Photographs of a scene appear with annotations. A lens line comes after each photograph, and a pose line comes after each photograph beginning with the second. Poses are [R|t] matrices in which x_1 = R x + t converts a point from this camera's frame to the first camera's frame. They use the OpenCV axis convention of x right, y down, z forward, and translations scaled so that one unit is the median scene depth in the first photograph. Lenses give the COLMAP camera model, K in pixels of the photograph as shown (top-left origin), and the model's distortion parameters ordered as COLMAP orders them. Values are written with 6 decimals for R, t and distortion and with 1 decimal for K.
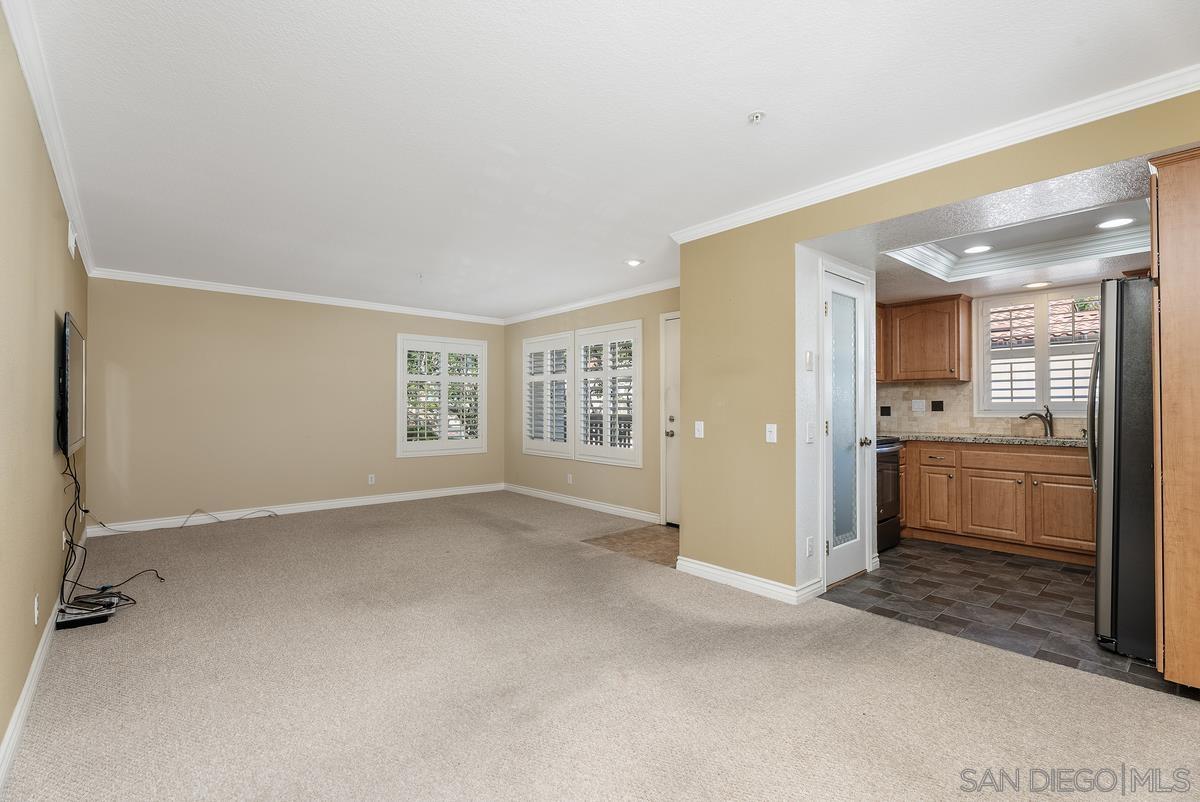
lens RADIAL K [[539.4, 0, 594.4], [0, 539.4, 405.3], [0, 0, 1]] dist [0.002925, -0.000809]
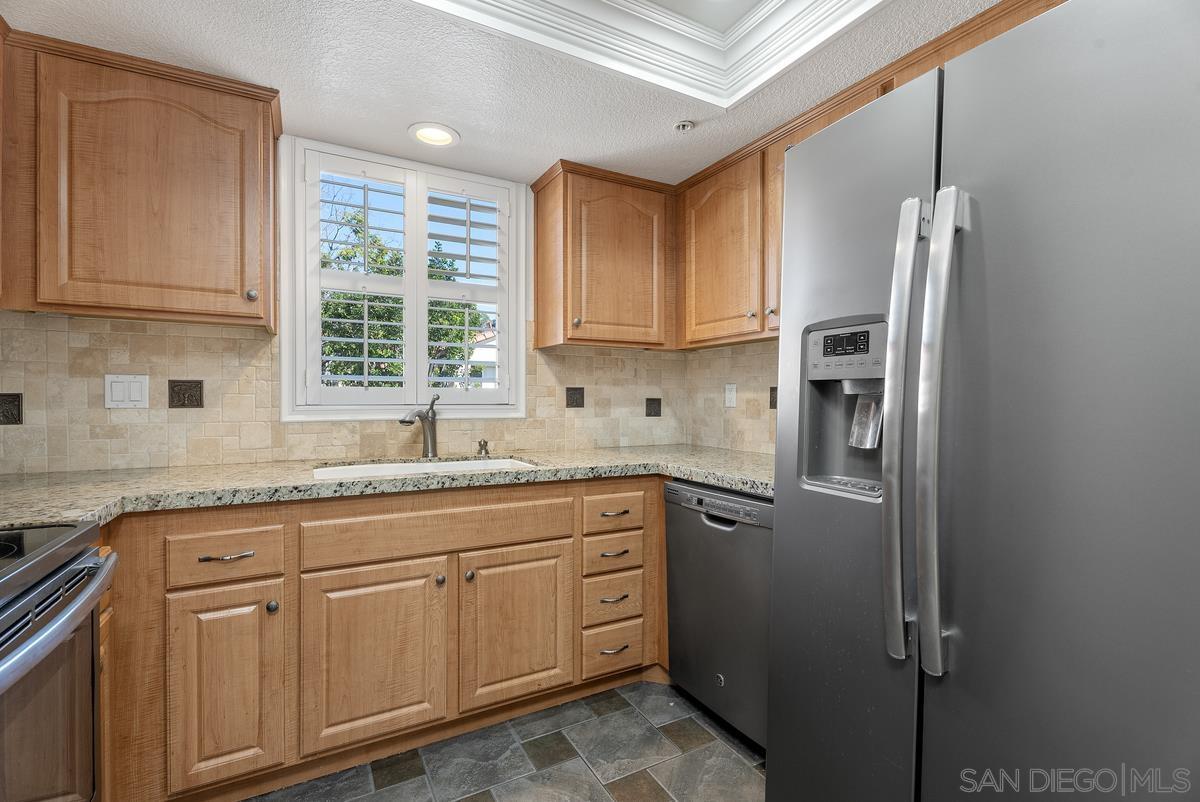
lens RADIAL K [[539.4, 0, 593.2], [0, 539.4, 401.3], [0, 0, 1]] dist [0.002925, -0.000809]
pose [[0.203784, -0.002009, 0.979014, 0.358319], [-0.010818, 0.999932, 0.004304, 0.001955], [-0.978956, -0.011469, 0.203749, 0.707051]]
